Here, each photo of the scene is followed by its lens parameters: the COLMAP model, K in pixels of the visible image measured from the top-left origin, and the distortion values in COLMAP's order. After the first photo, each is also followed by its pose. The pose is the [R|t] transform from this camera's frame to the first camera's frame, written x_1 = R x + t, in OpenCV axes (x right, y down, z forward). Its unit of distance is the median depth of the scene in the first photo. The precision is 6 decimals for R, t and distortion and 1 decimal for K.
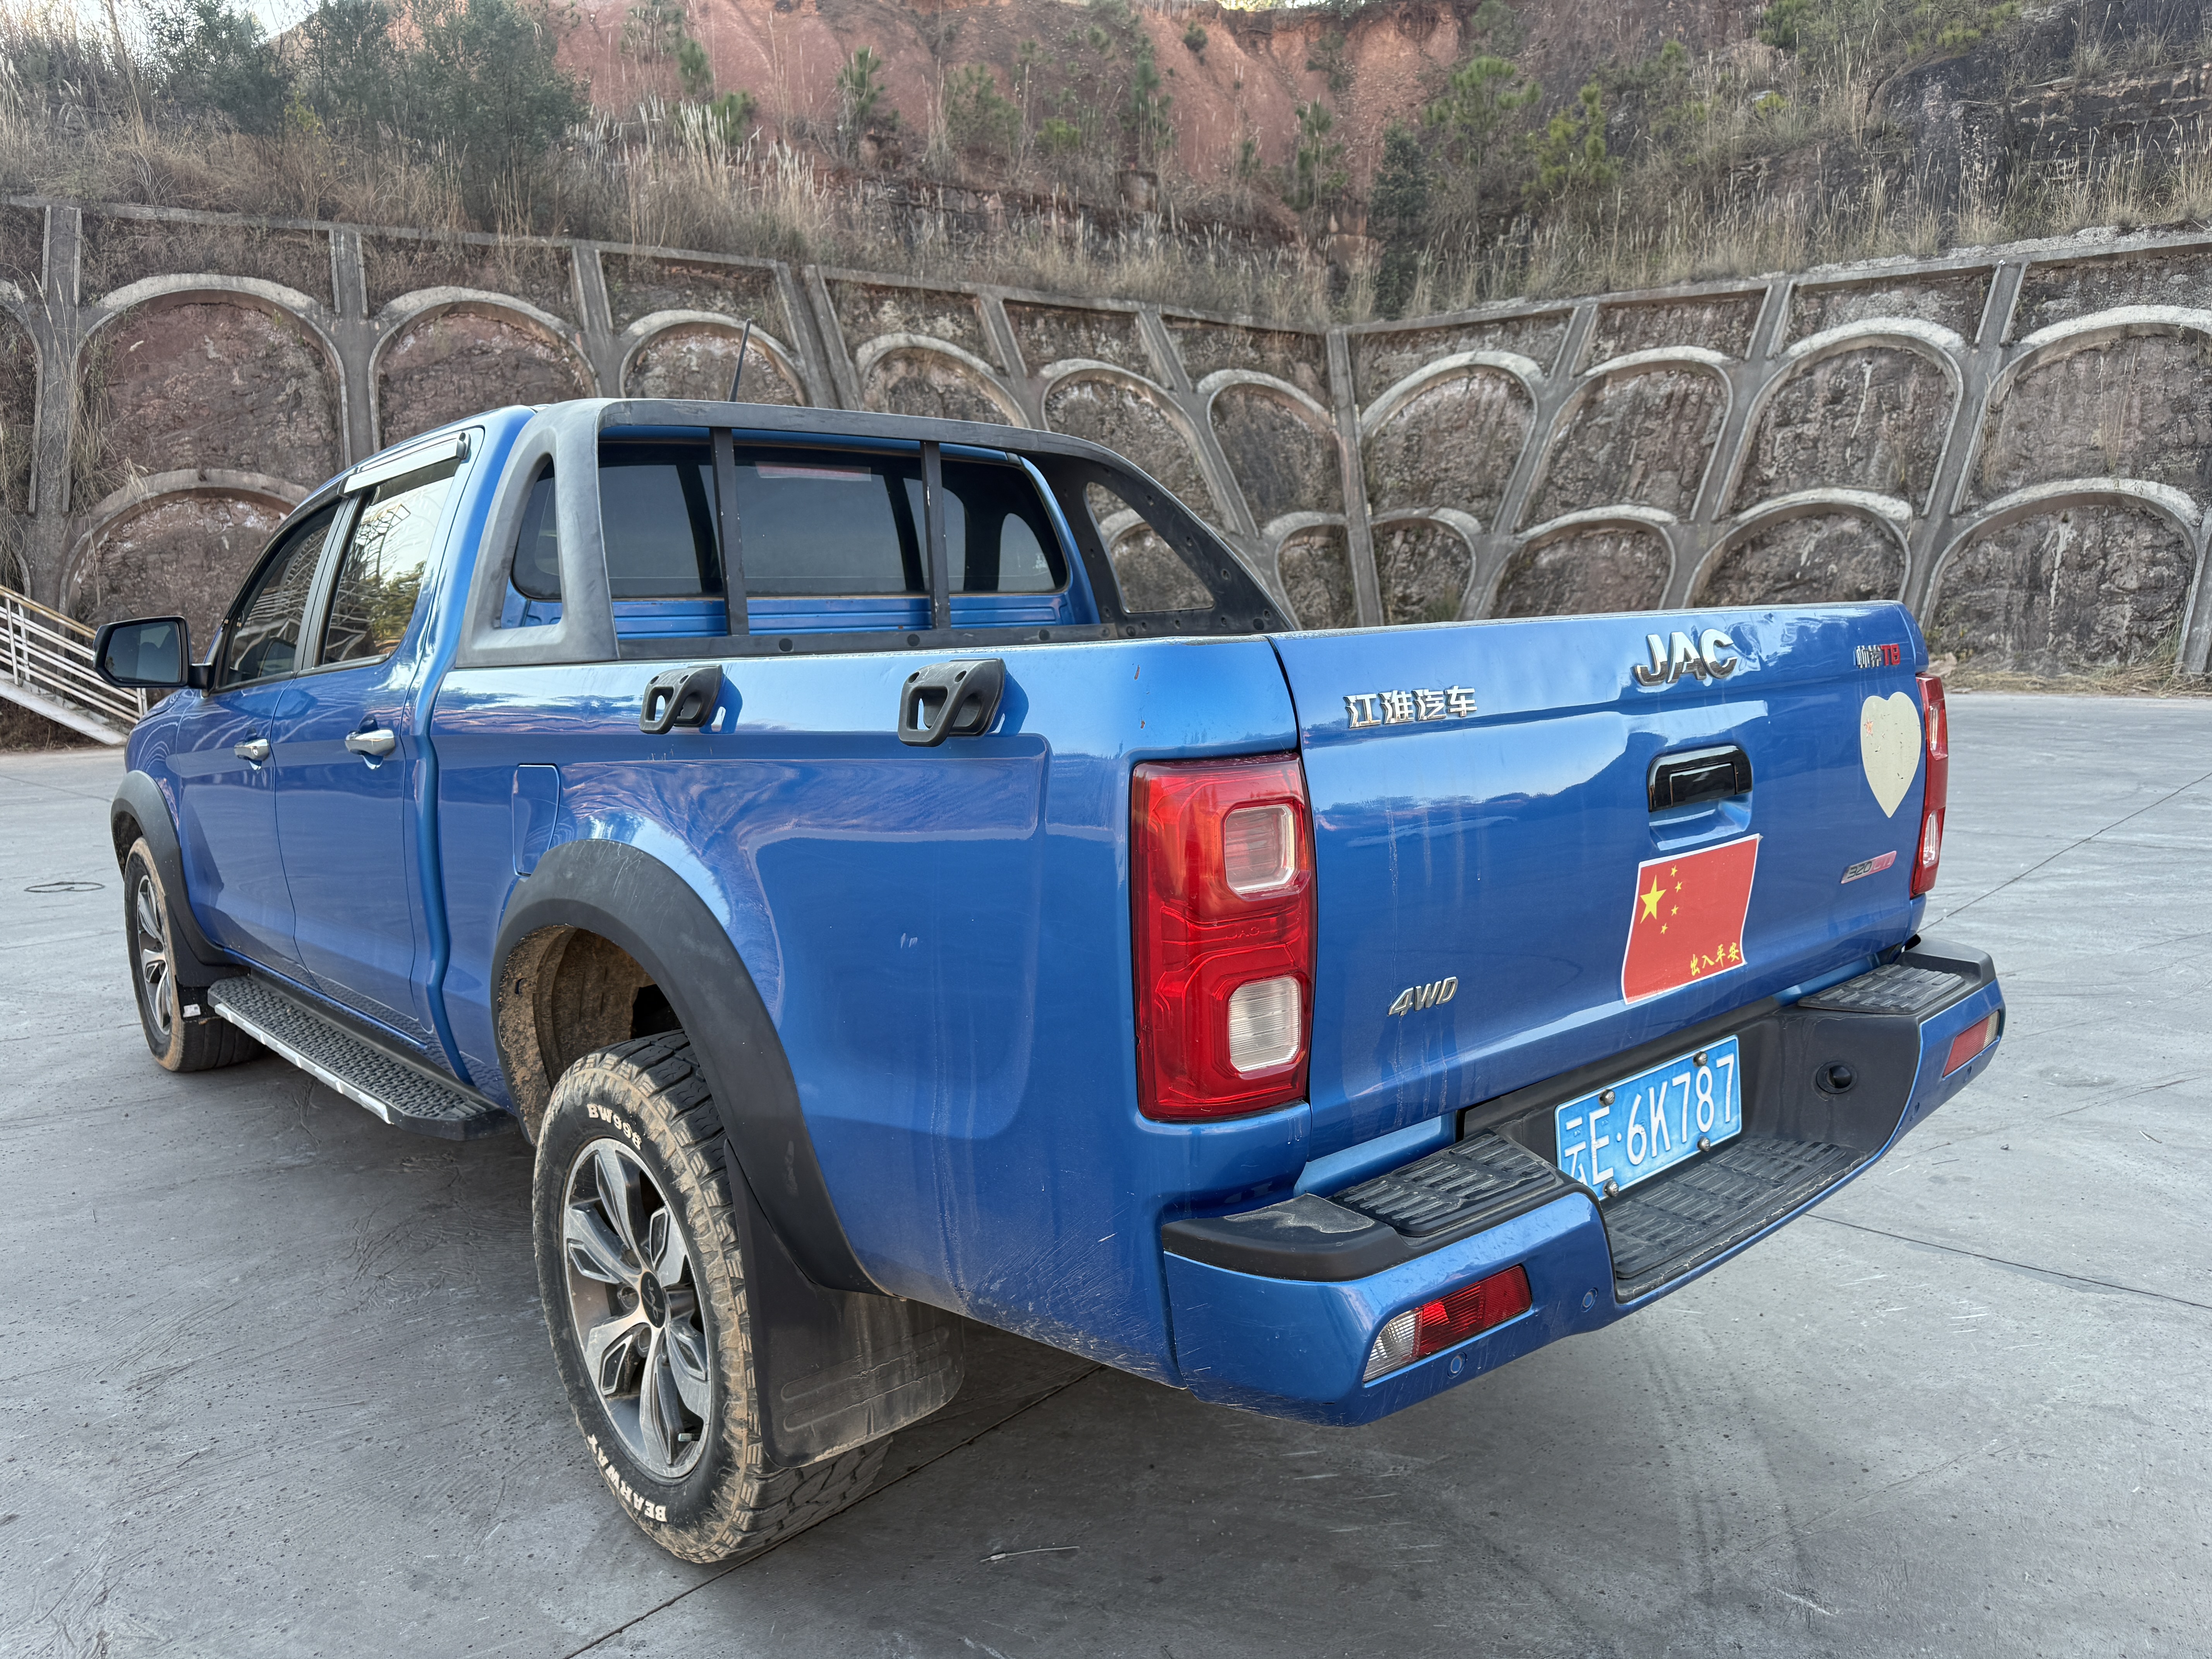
lens RADIAL K [[1565.8, 0, 1106.0], [0, 1565.8, 829.5], [0, 0, 1]] dist [-0.011755, 0.005271]
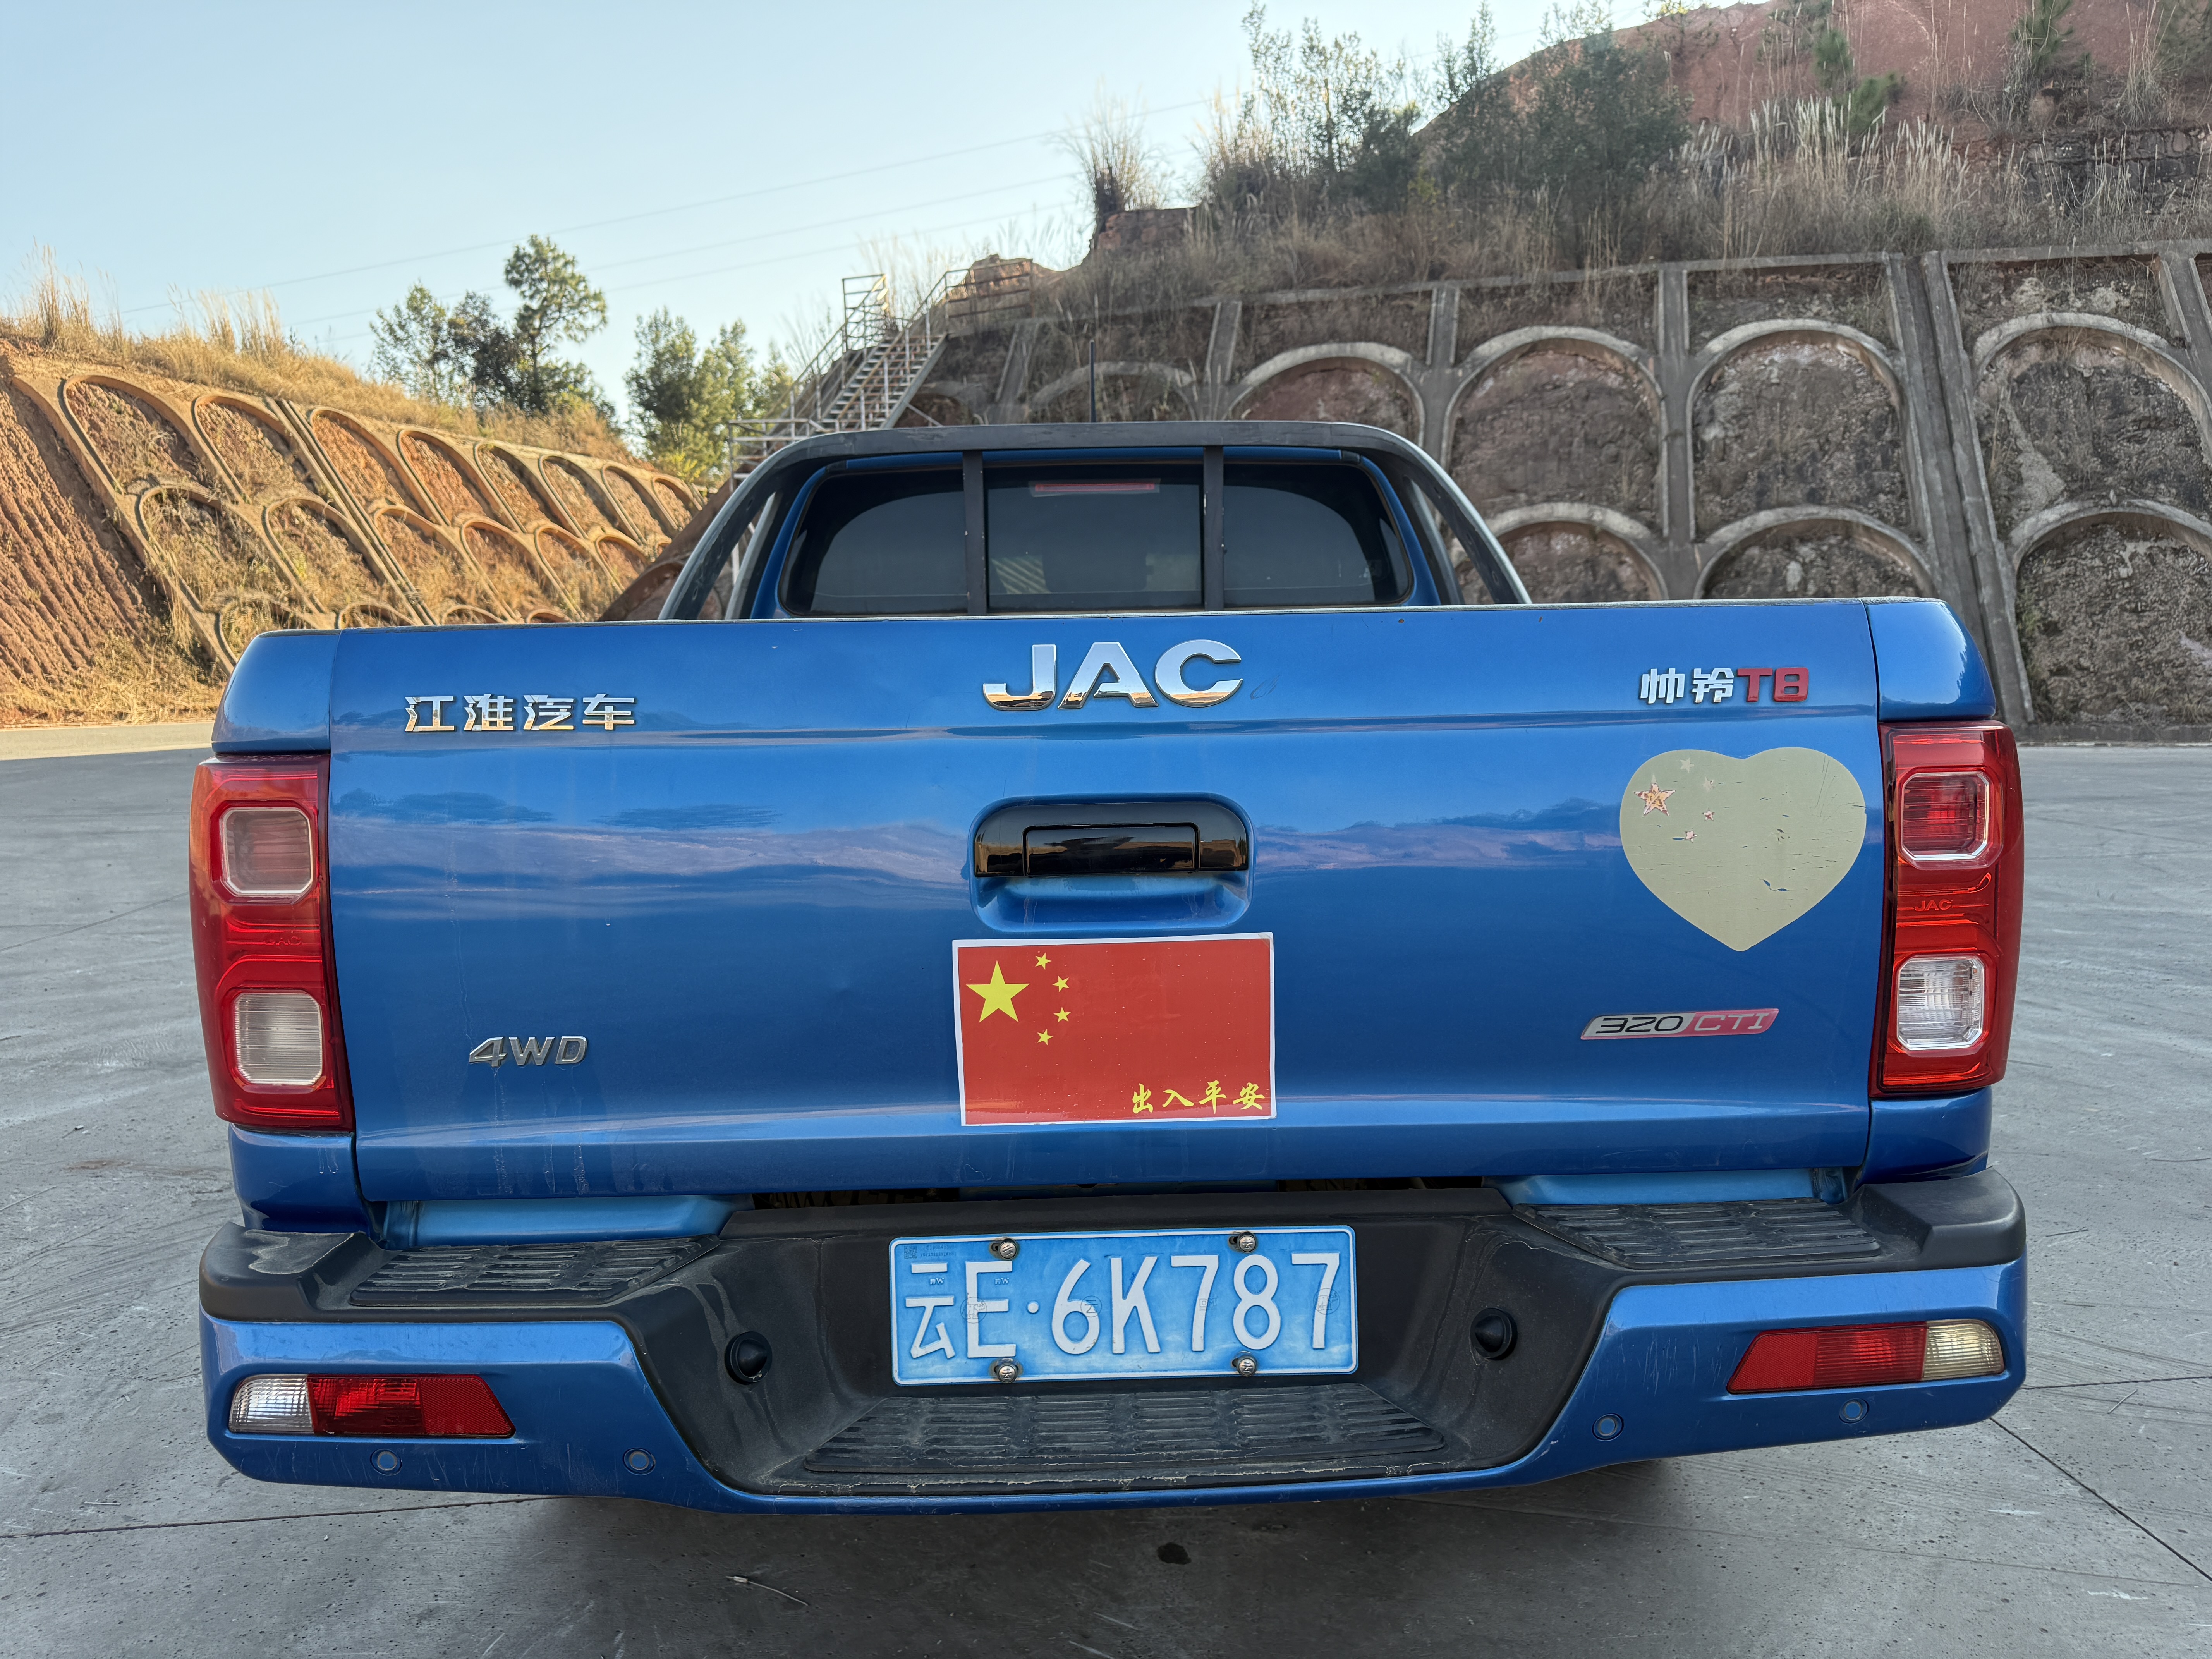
lens RADIAL K [[1533.0, 0, 1106.0], [0, 1533.0, 829.5], [0, 0, 1]] dist [0.049474, -0.043630]
pose [[0.770791, 0.080085, -0.632034, 0.938901], [-0.089050, 0.995872, 0.017588, -0.055822], [0.630833, 0.042726, 0.774741, 0.515321]]
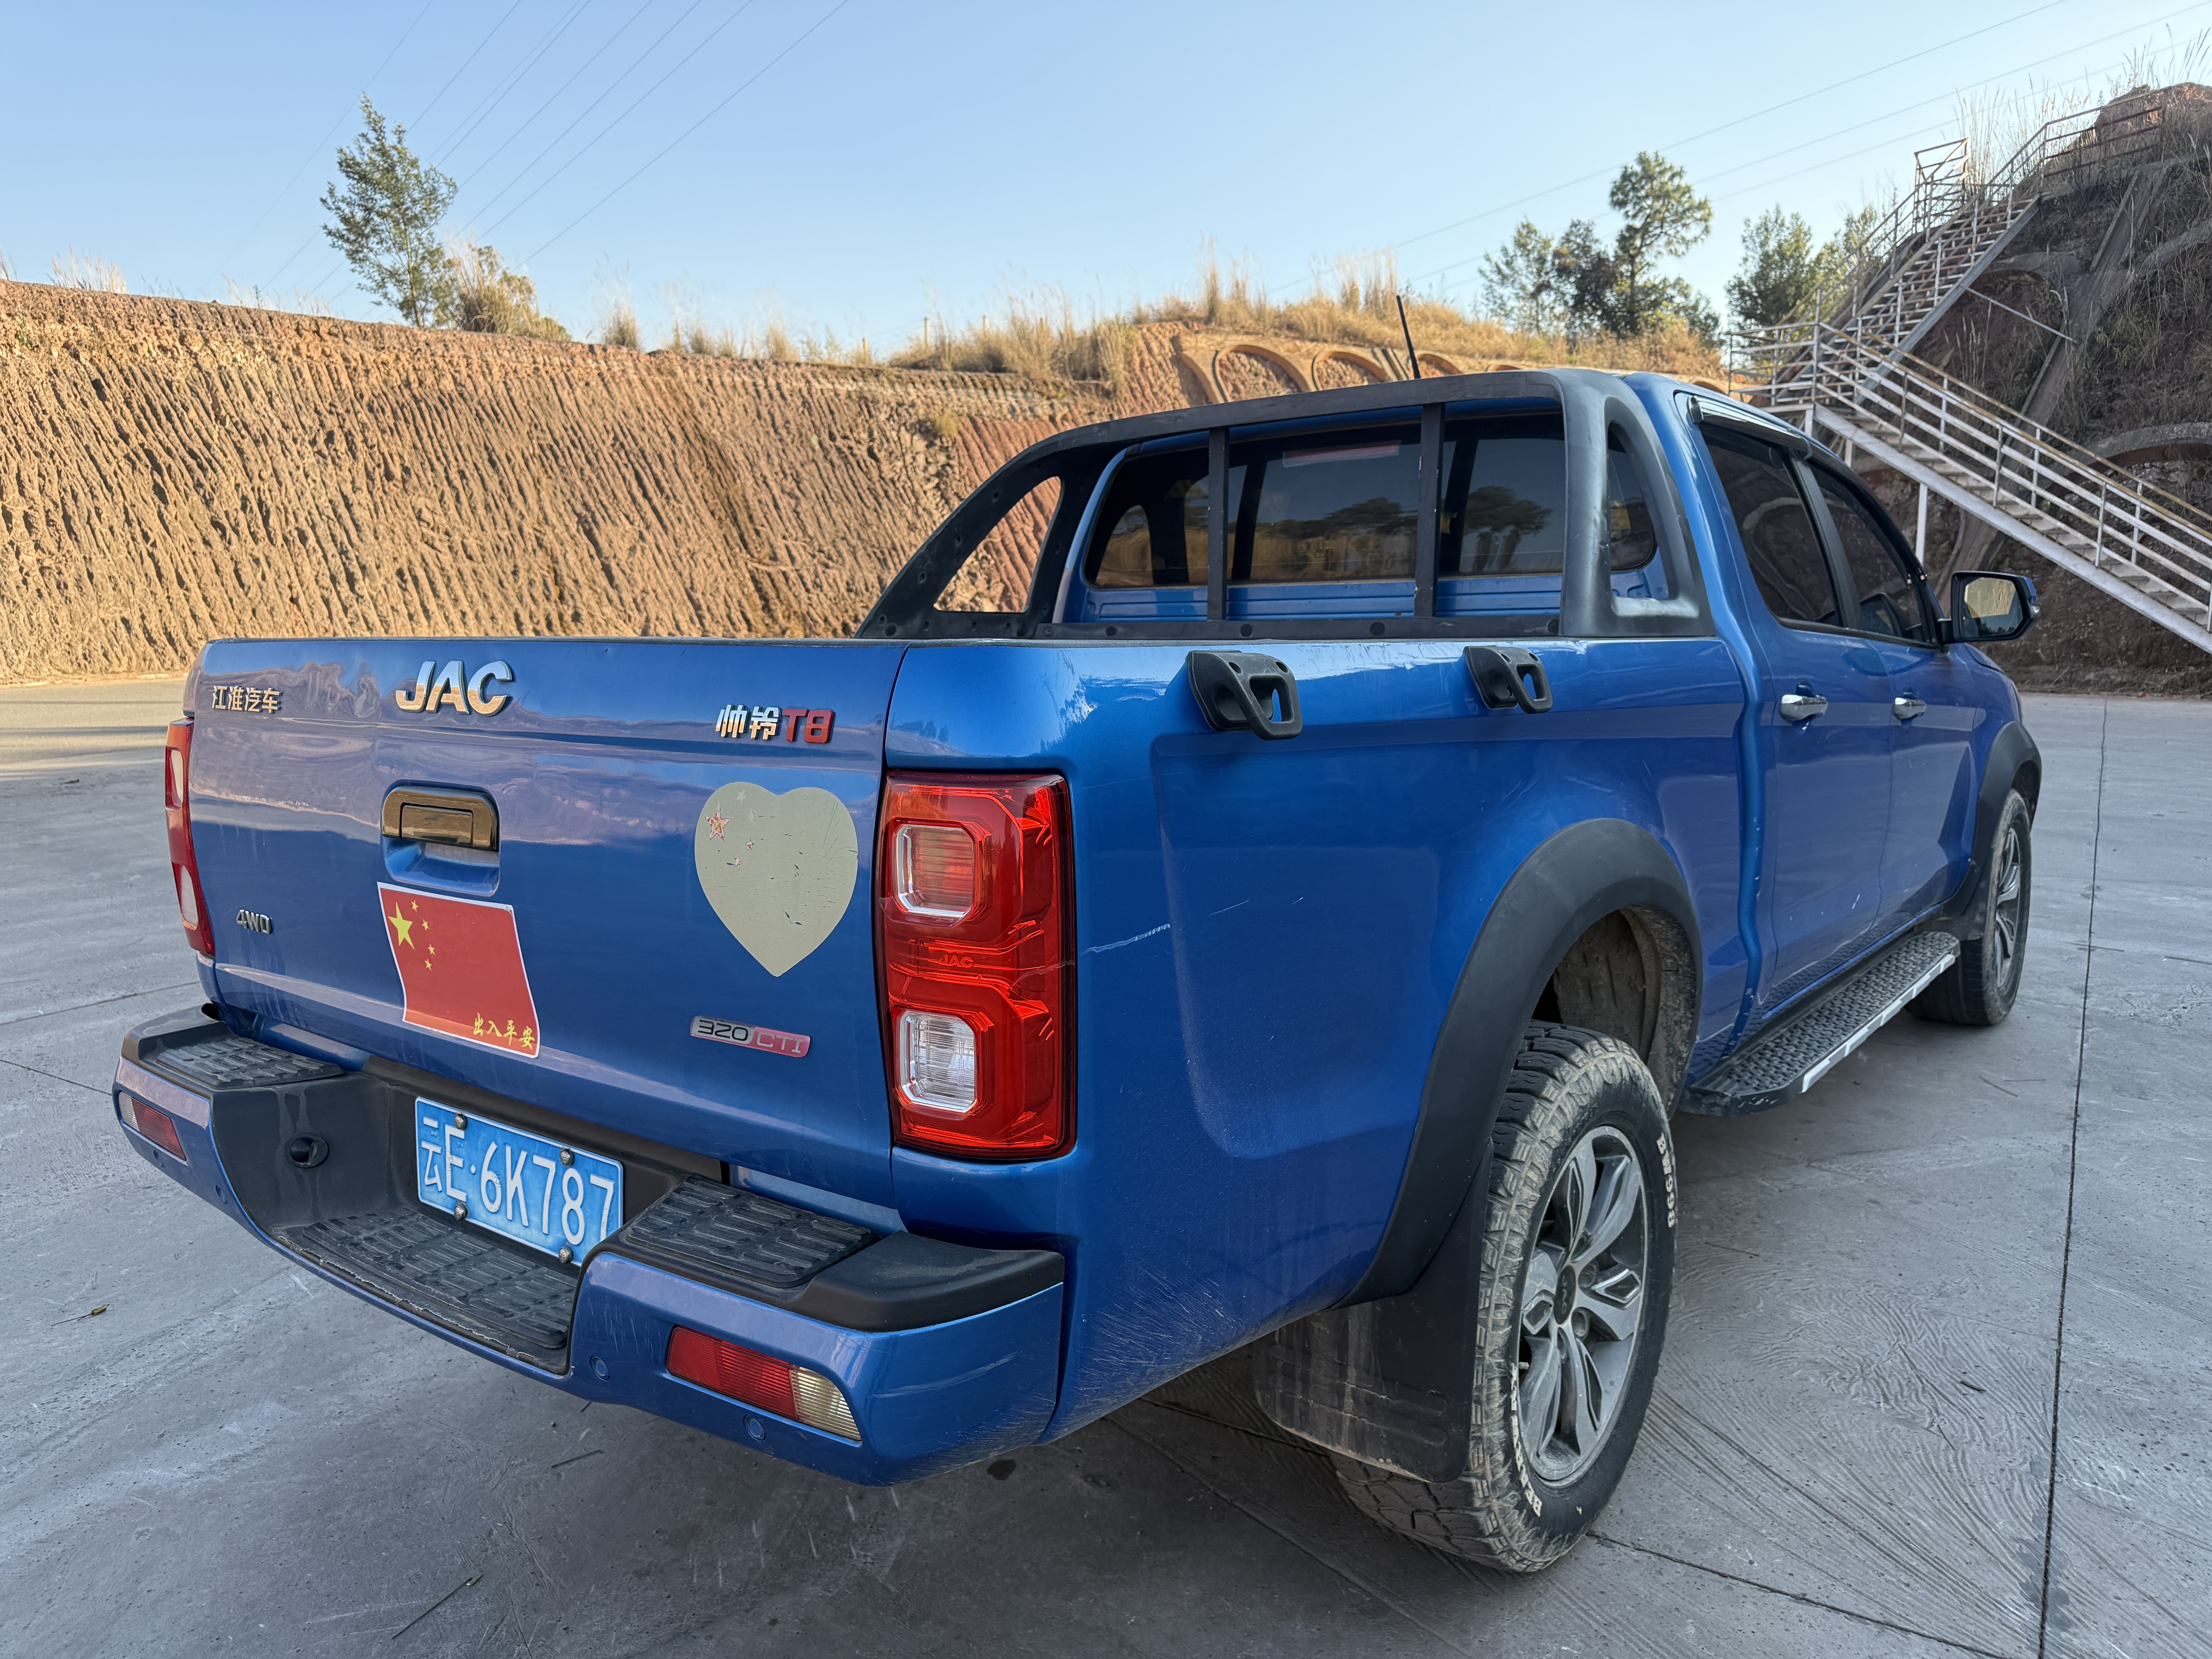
lens RADIAL K [[1565.8, 0, 1106.0], [0, 1565.8, 829.5], [0, 0, 1]] dist [-0.011755, 0.005271]
pose [[0.205384, 0.159986, -0.965516, 1.547512], [-0.121624, 0.983073, 0.137023, -0.229593], [0.971095, 0.089287, 0.221365, 1.344500]]
